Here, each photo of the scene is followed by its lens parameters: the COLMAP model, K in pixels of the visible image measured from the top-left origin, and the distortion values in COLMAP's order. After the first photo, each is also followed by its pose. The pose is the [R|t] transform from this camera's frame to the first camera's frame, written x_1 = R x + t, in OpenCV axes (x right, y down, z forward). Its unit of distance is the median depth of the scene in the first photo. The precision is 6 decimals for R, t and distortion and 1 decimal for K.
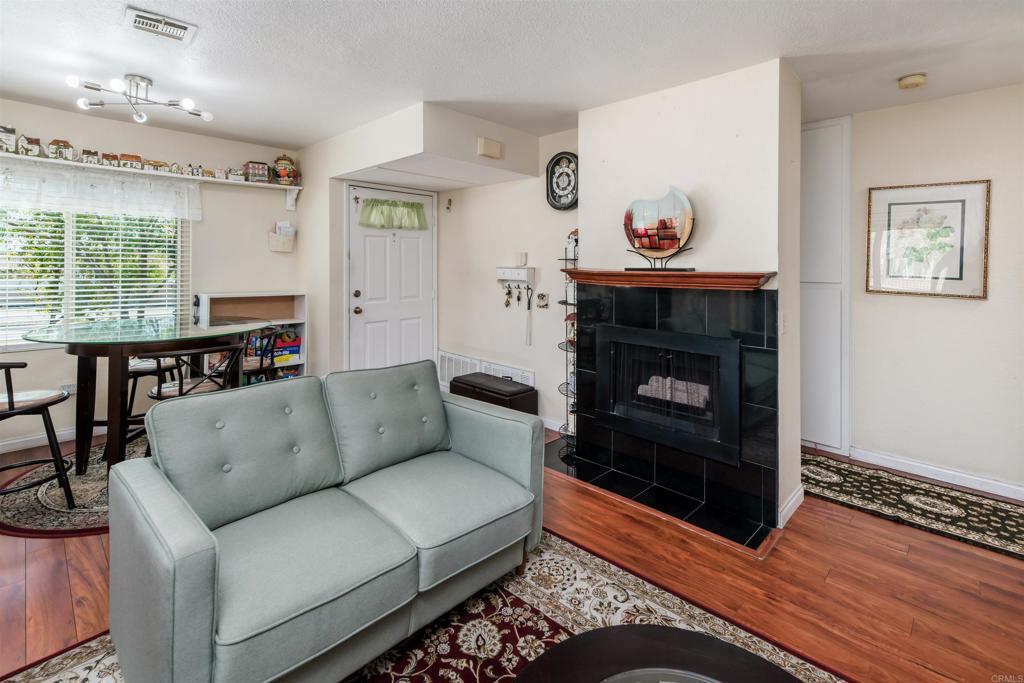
lens RADIAL K [[480.9, 0, 515.4], [0, 480.9, 342.1], [0, 0, 1]] dist [0.028514, -0.000138]
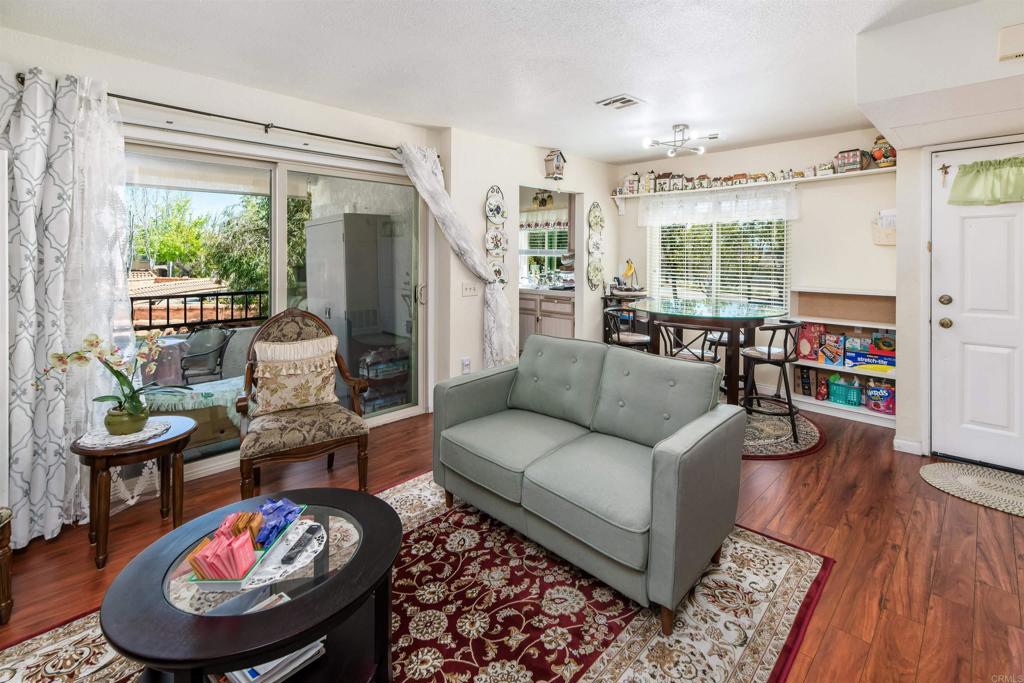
lens RADIAL K [[480.9, 0, 515.4], [0, 480.9, 342.1], [0, 0, 1]] dist [0.028514, -0.000138]
pose [[-0.025049, 0.171085, -0.984938, 0.841971], [-0.170003, 0.970167, 0.172843, -0.112256], [0.985125, 0.171772, 0.004783, 0.741753]]
